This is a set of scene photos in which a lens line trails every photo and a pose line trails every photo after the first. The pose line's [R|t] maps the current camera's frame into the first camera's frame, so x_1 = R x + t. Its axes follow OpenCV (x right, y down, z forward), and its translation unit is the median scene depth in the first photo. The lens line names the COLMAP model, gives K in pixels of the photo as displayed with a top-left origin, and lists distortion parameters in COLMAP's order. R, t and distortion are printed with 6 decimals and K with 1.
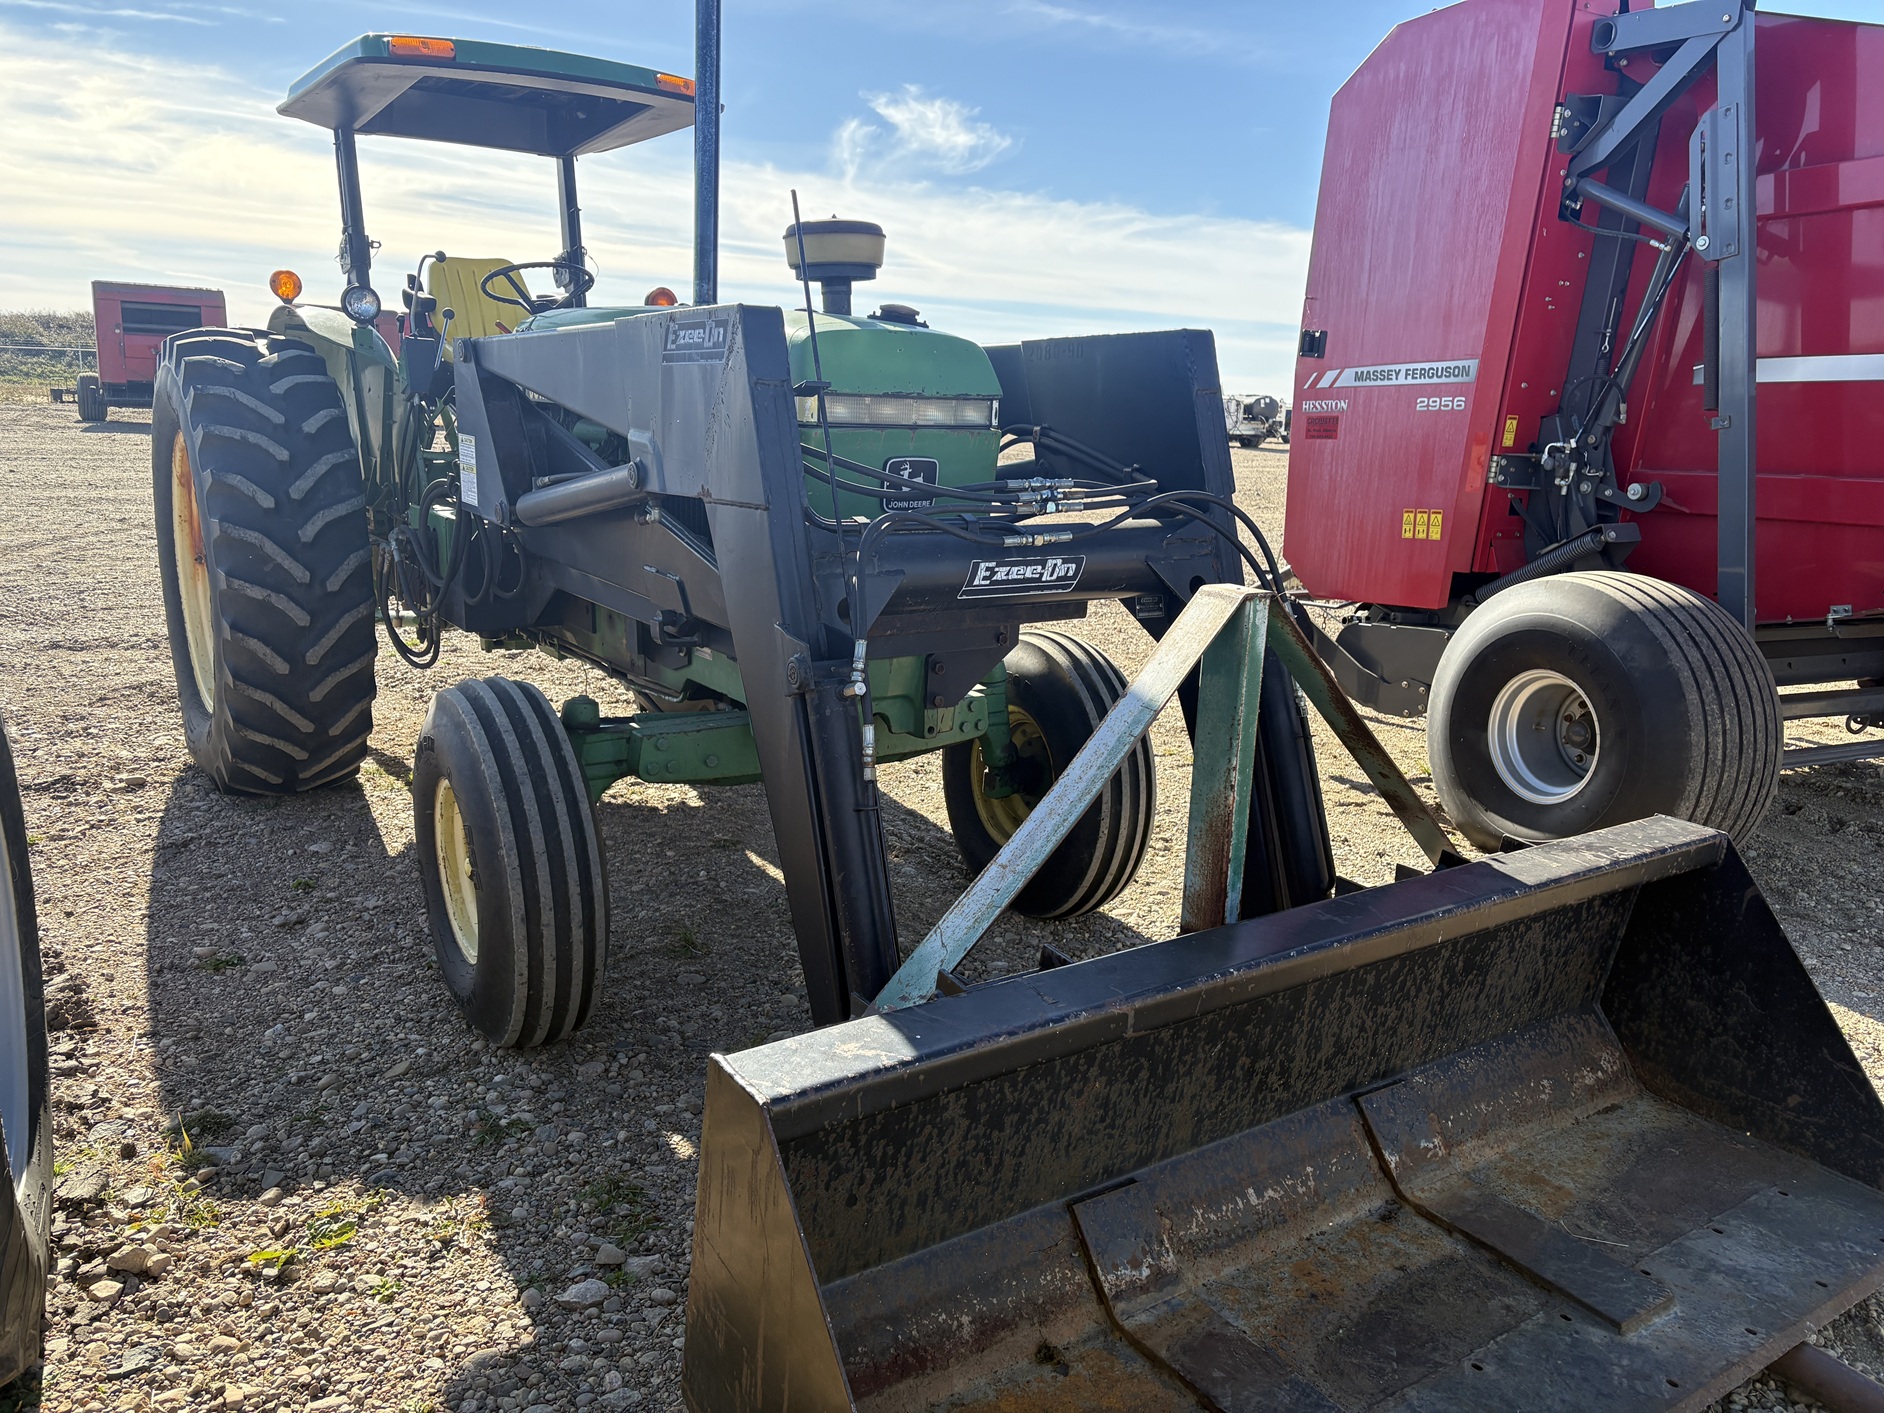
lens RADIAL K [[1404.9, 0, 942.0], [0, 1404.9, 706.5], [0, 0, 1]] dist [0.045505, 0.004874]
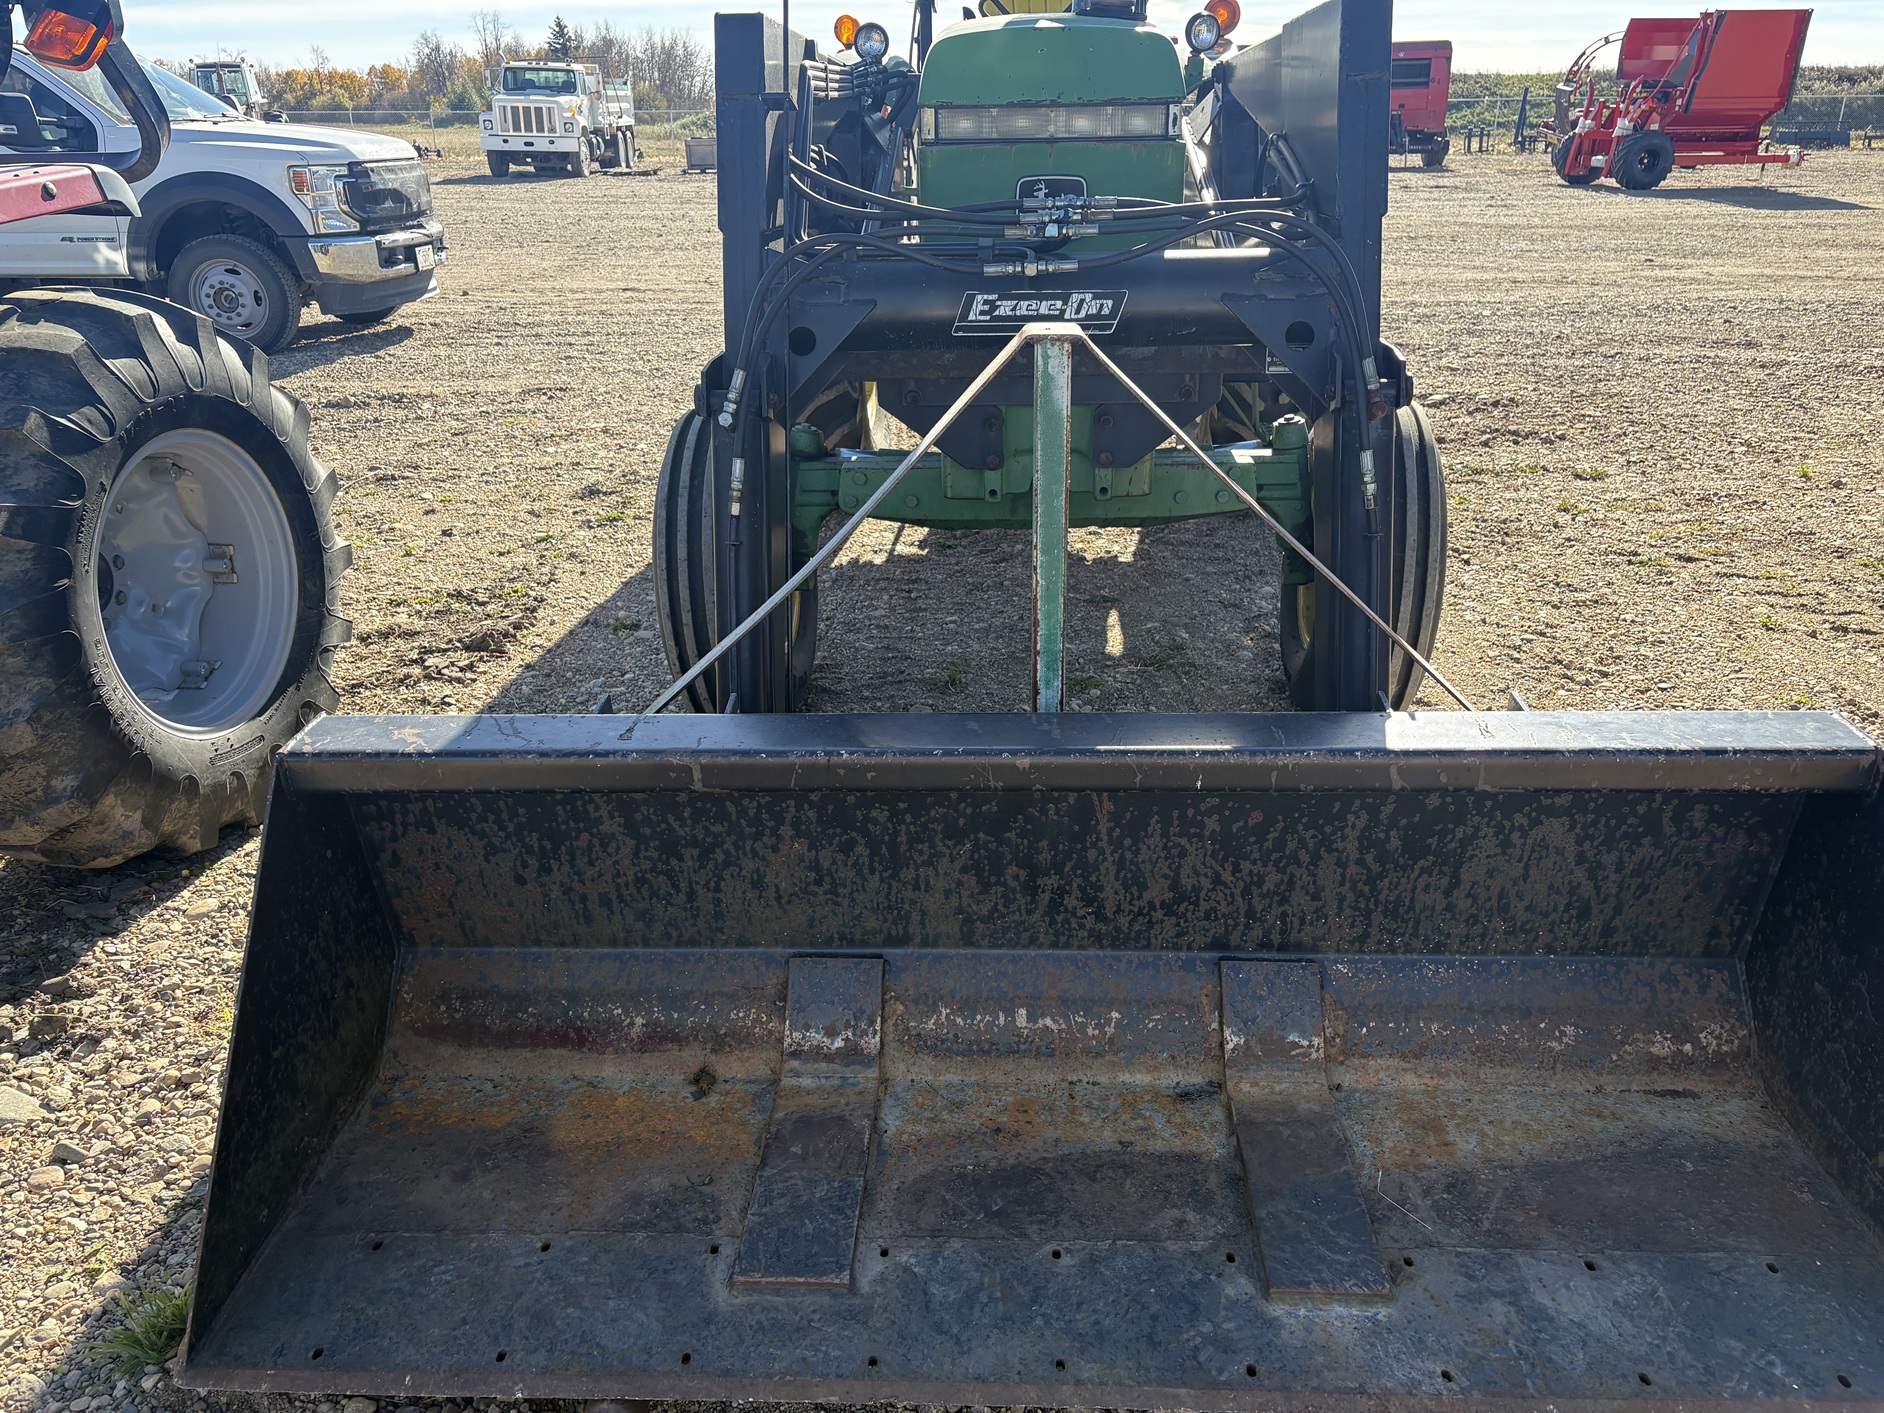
lens RADIAL K [[1393.9, 0, 941.0], [0, 1393.9, 684.2], [0, 0, 1]] dist [0.145166, -0.218426]
pose [[0.809580, 0.180914, -0.558435, 0.640627], [-0.091980, 0.978668, 0.183708, -0.024049], [0.579758, -0.097361, 0.808951, 0.260842]]
